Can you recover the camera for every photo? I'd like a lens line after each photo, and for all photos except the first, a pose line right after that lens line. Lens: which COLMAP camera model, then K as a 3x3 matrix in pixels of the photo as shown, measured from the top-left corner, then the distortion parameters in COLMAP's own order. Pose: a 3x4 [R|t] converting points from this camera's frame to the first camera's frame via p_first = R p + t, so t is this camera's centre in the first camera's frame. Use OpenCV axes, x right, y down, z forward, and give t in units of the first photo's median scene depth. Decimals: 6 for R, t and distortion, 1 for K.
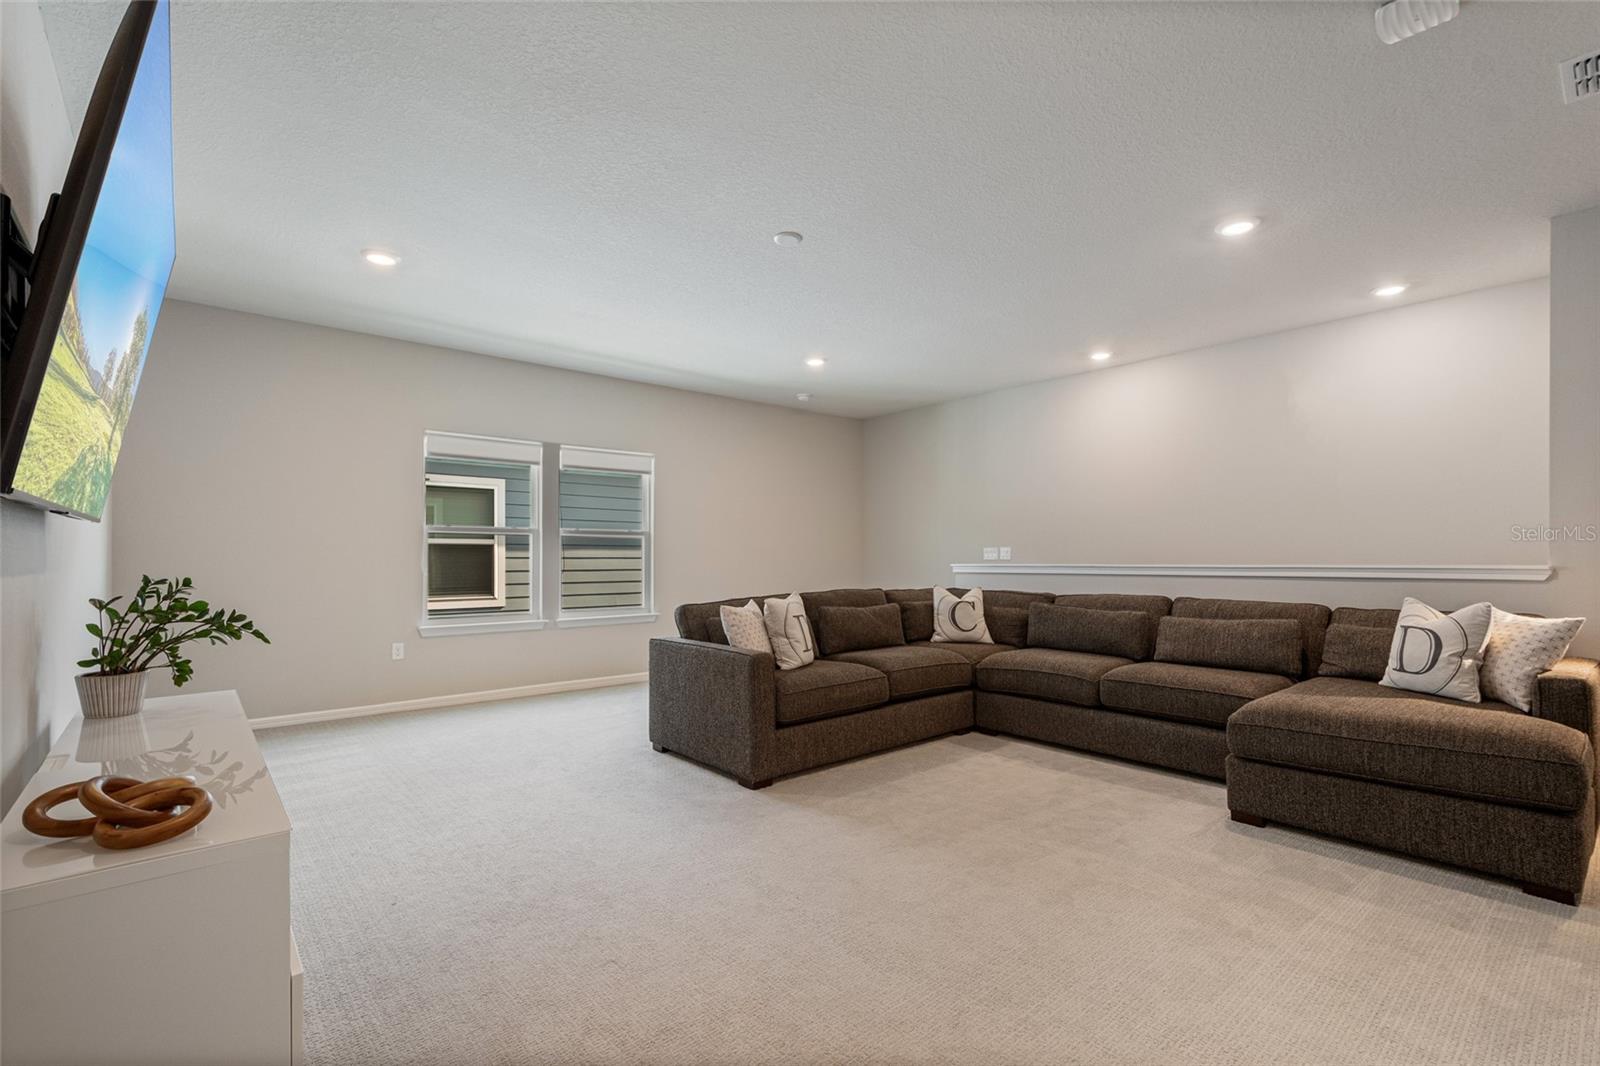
lens RADIAL K [[715.0, 0, 801.3], [0, 715.0, 561.1], [0, 0, 1]] dist [-0.025804, -0.000031]
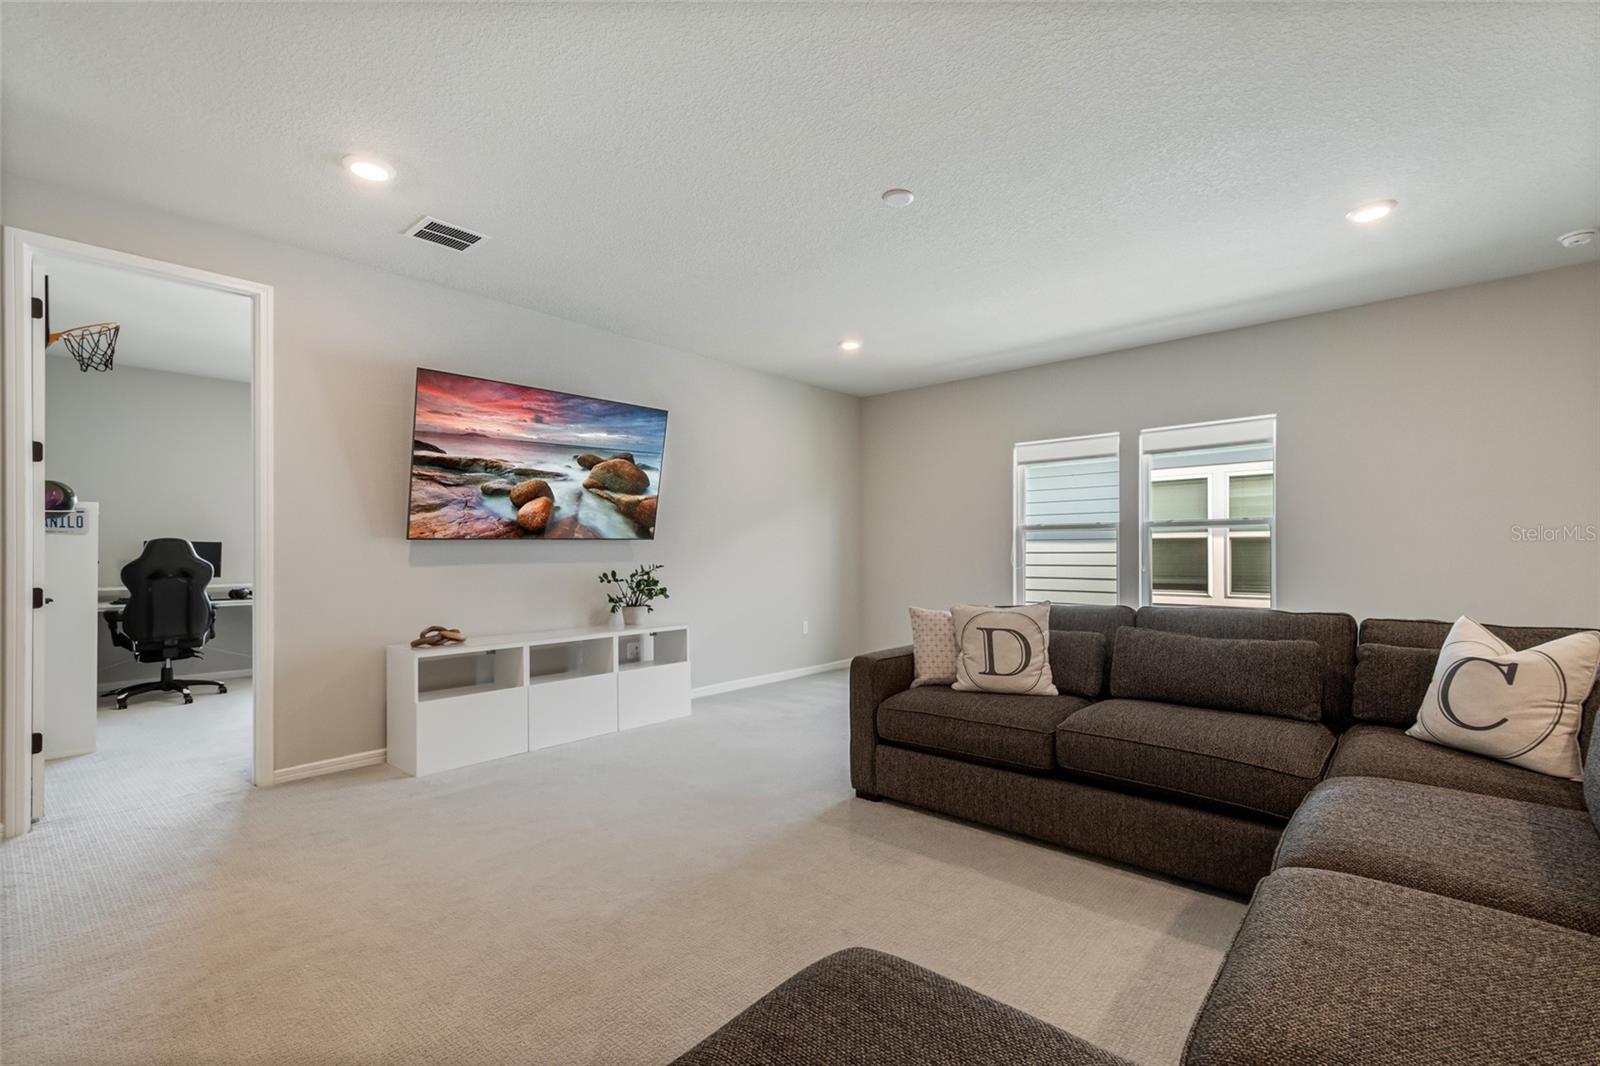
lens RADIAL K [[711.6, 0, 799.2], [0, 711.6, 542.2], [0, 0, 1]] dist [0.000973, 0.000064]
pose [[0.132763, -0.011190, -0.991085, 0.759447], [-0.001278, 0.999934, -0.011461, -0.012683], [0.991147, 0.002788, 0.132740, 0.676784]]
